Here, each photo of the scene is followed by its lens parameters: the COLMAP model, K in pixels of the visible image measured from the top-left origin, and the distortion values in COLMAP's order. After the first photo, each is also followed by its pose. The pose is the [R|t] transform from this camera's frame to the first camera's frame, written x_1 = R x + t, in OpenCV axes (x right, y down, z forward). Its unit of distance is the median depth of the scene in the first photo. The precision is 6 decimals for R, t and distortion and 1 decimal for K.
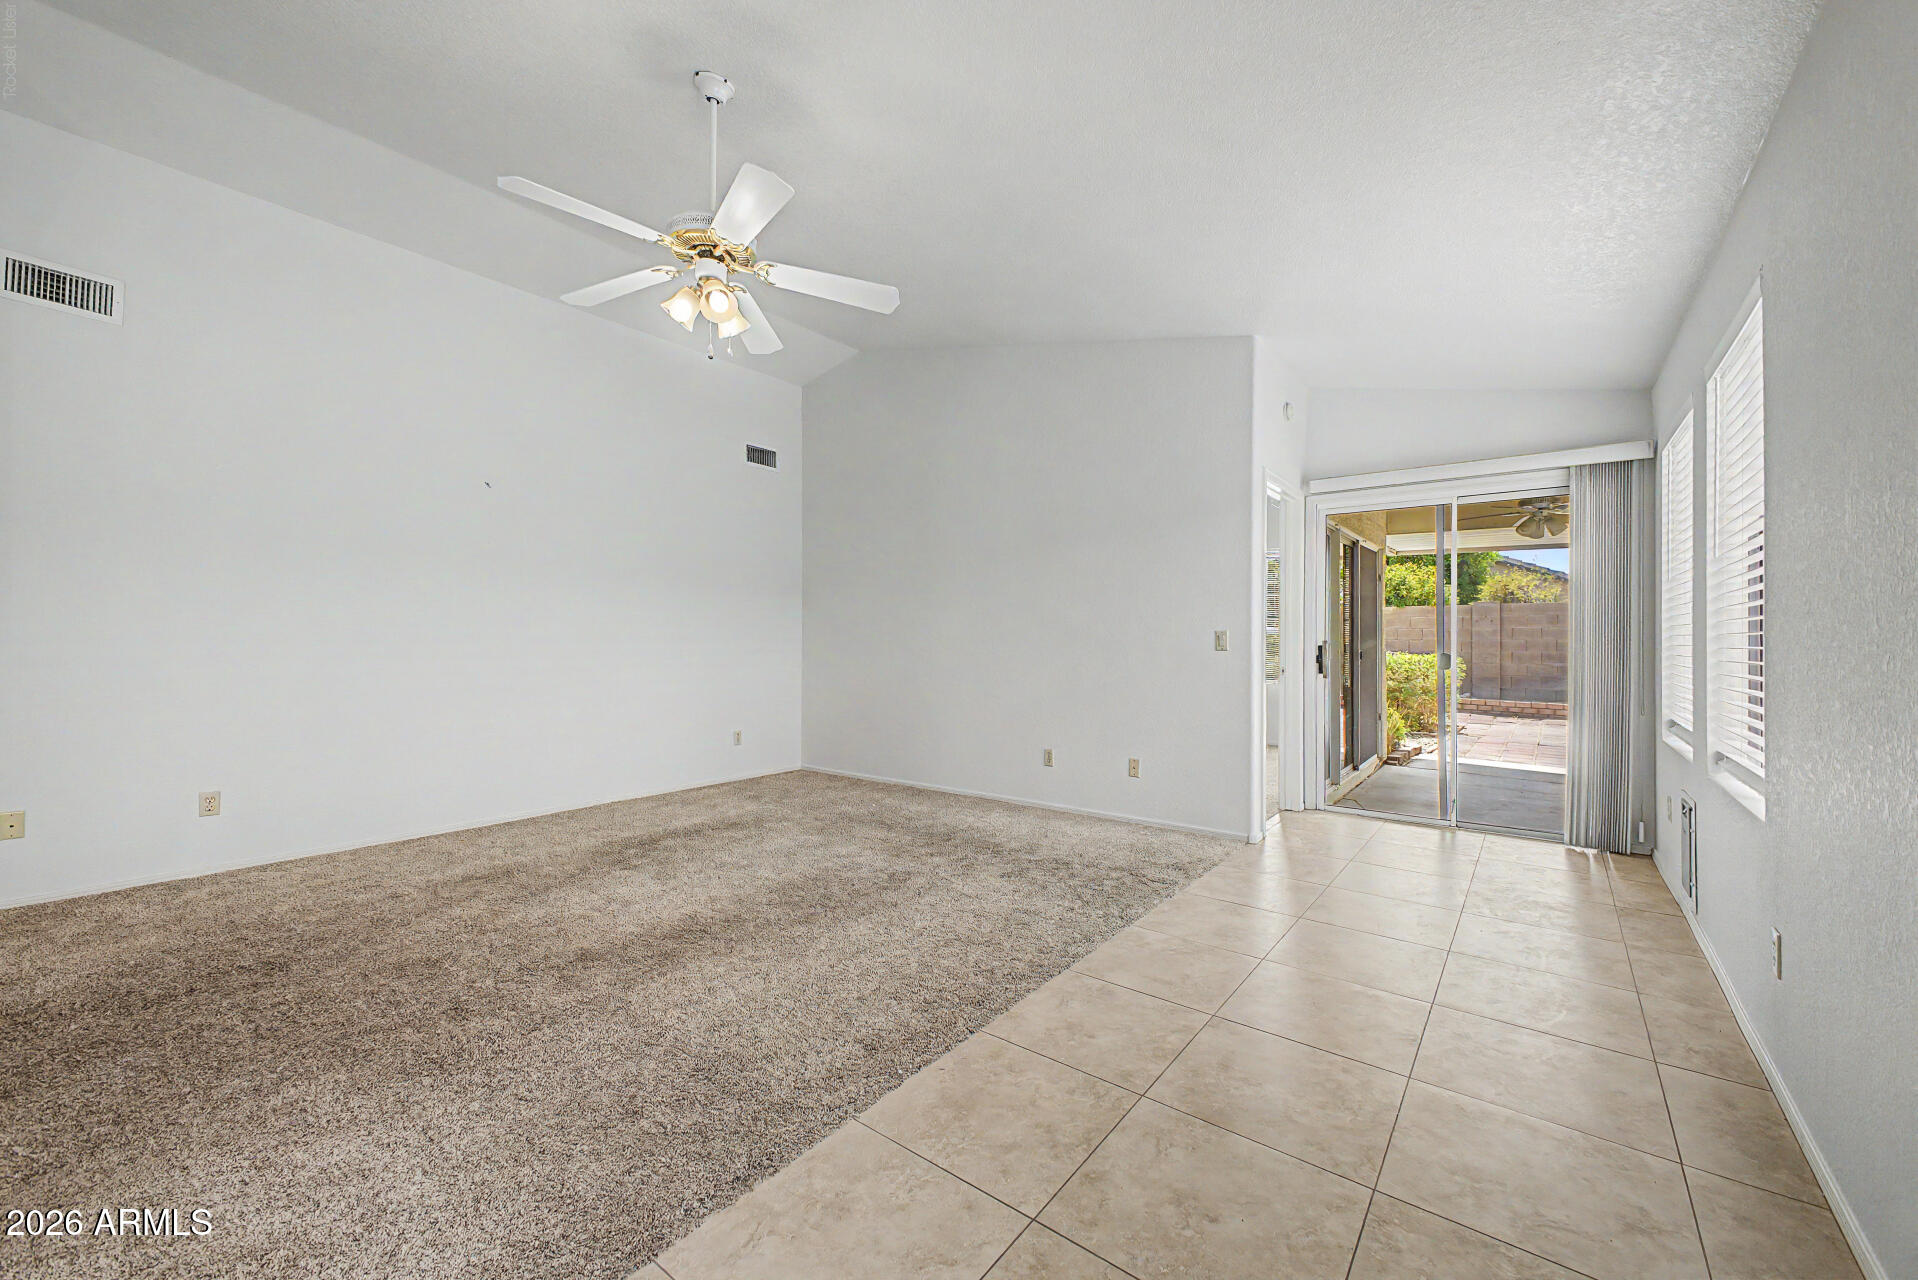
lens RADIAL K [[763.3, 0, 952.4], [0, 763.3, 636.3], [0, 0, 1]] dist [0.016491, -0.002955]
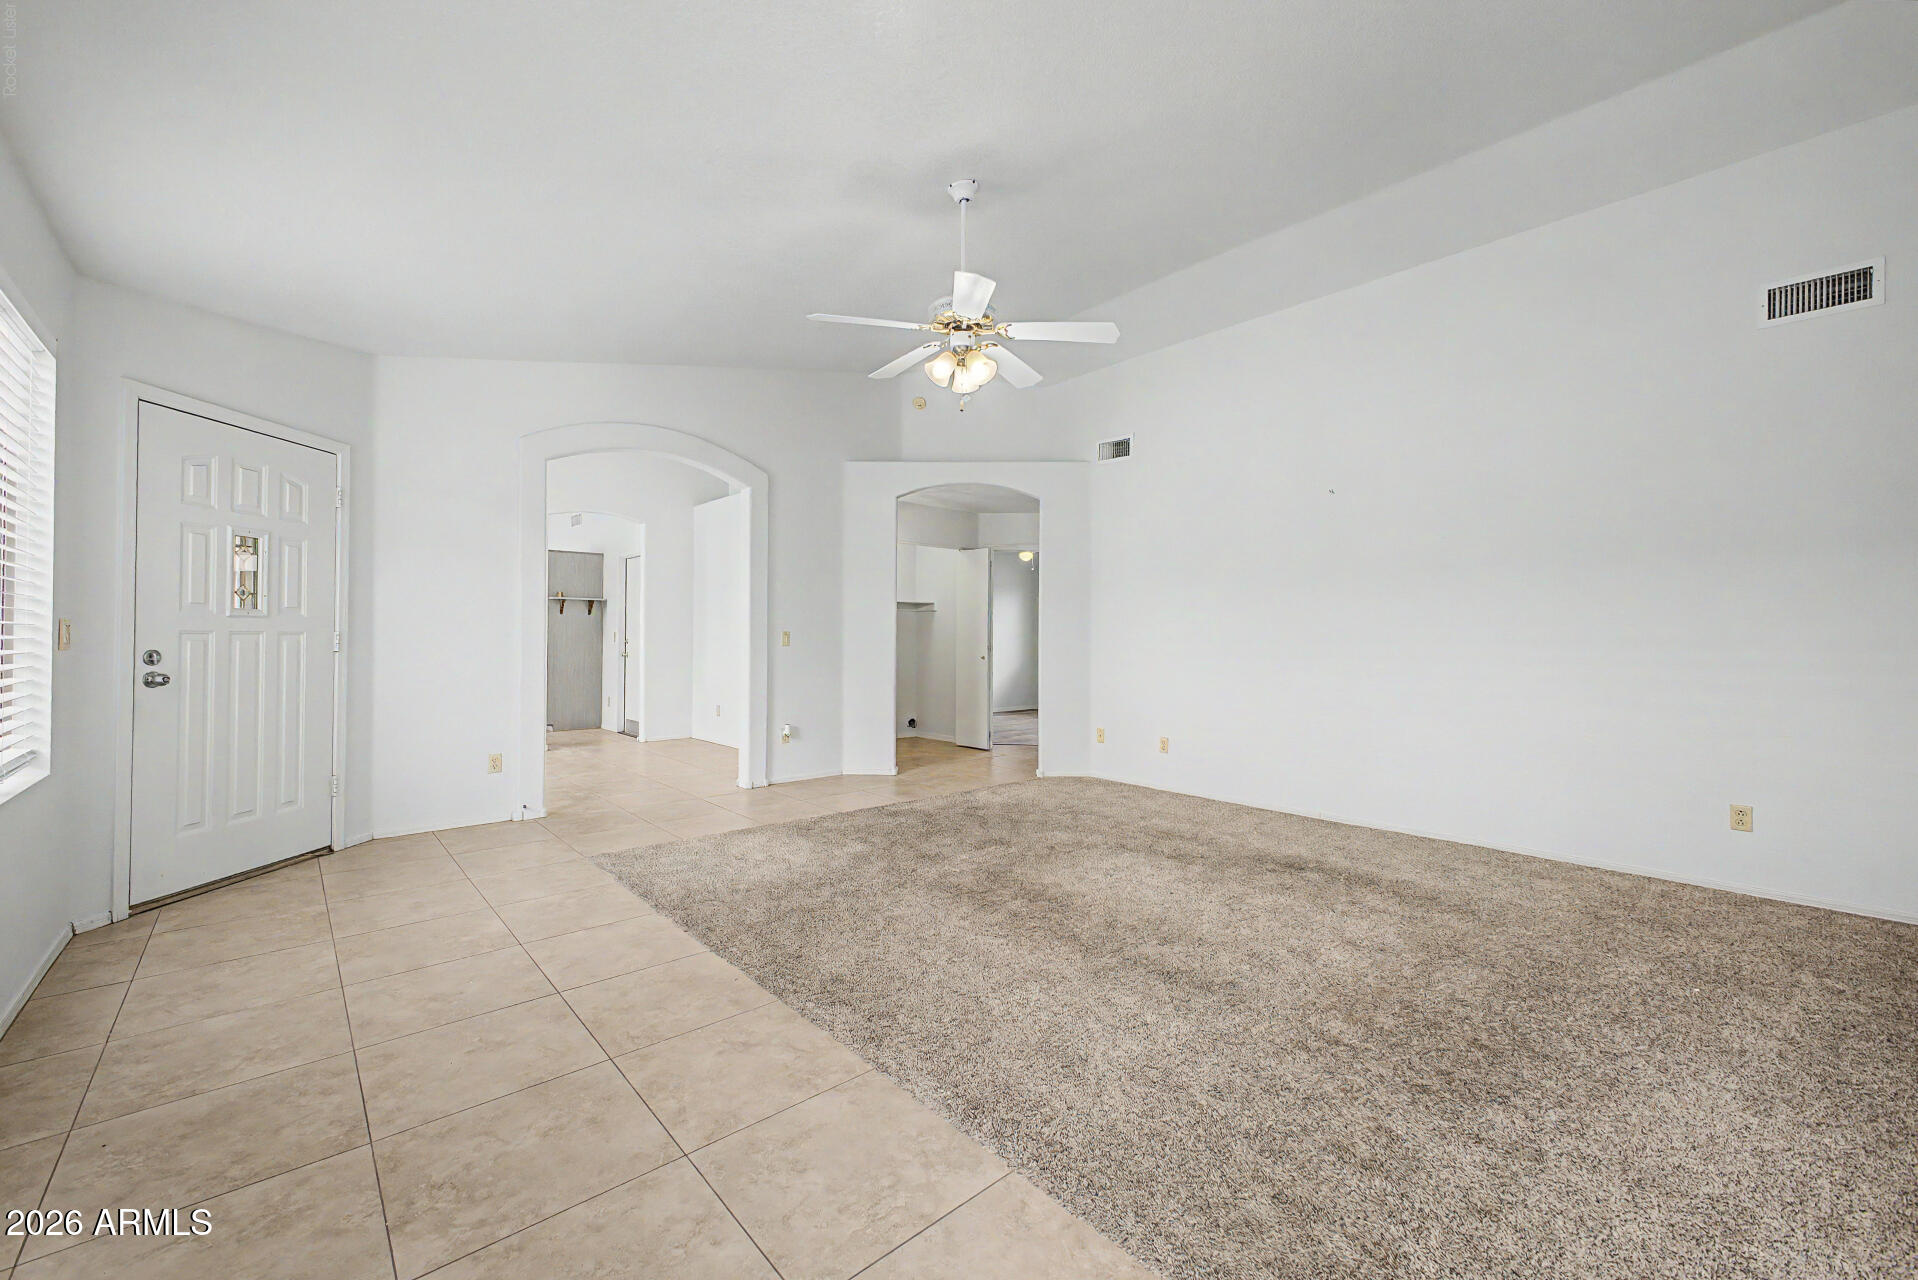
lens RADIAL K [[763.3, 0, 963.2], [0, 763.3, 639.8], [0, 0, 1]] dist [0.016491, -0.002955]
pose [[-0.183689, 0.001670, -0.982983, 0.655787], [-0.000433, 0.999998, 0.001780, 0.000068], [0.982984, 0.000752, -0.183688, 0.902757]]
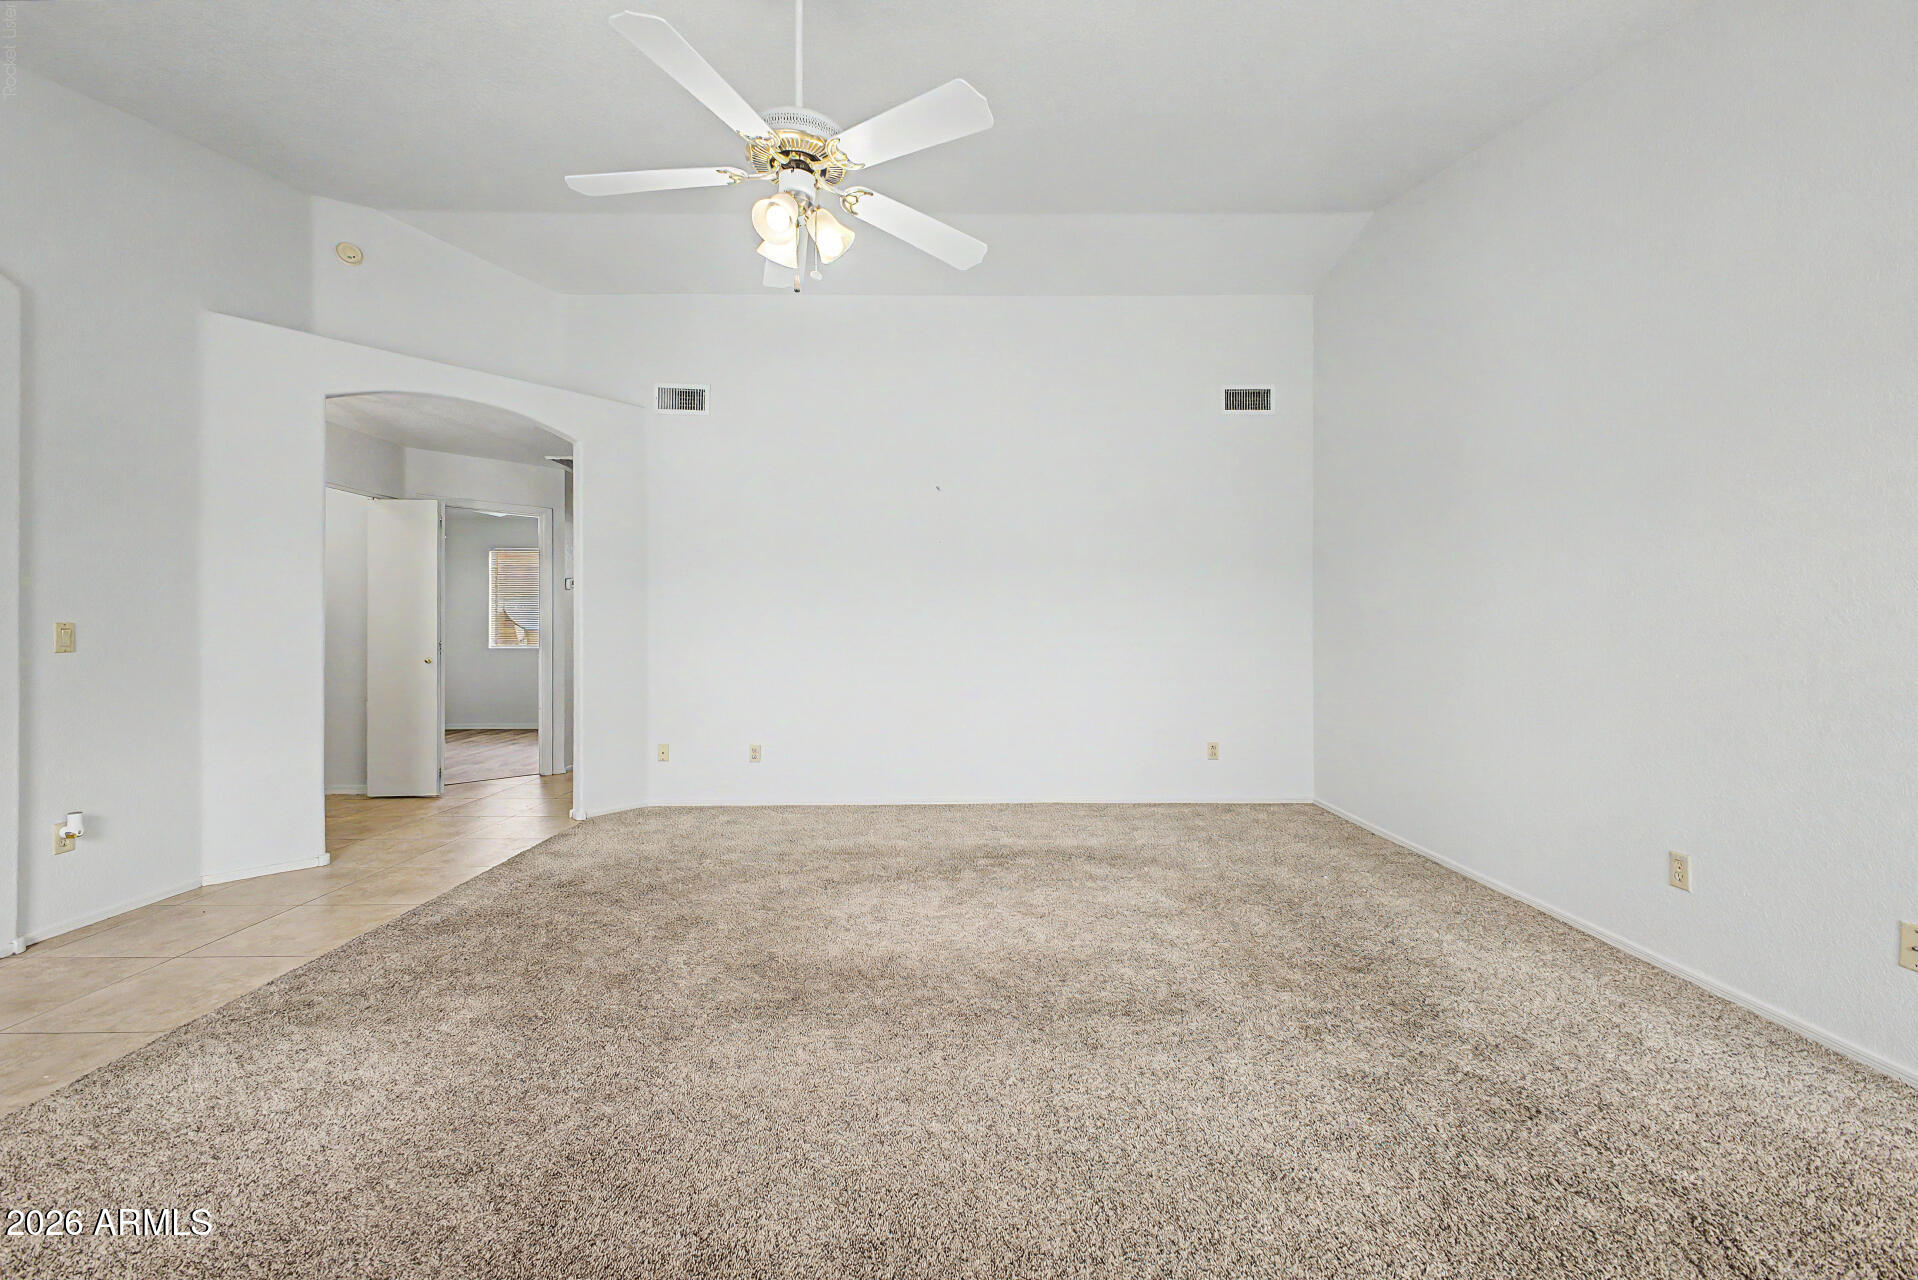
lens RADIAL K [[763.3, 0, 951.3], [0, 763.3, 631.0], [0, 0, 1]] dist [0.016491, -0.002955]
pose [[0.615004, -0.002377, -0.788520, 0.325601], [0.008562, 0.999957, 0.003663, -0.001507], [0.788477, -0.009004, 0.614998, 0.461860]]
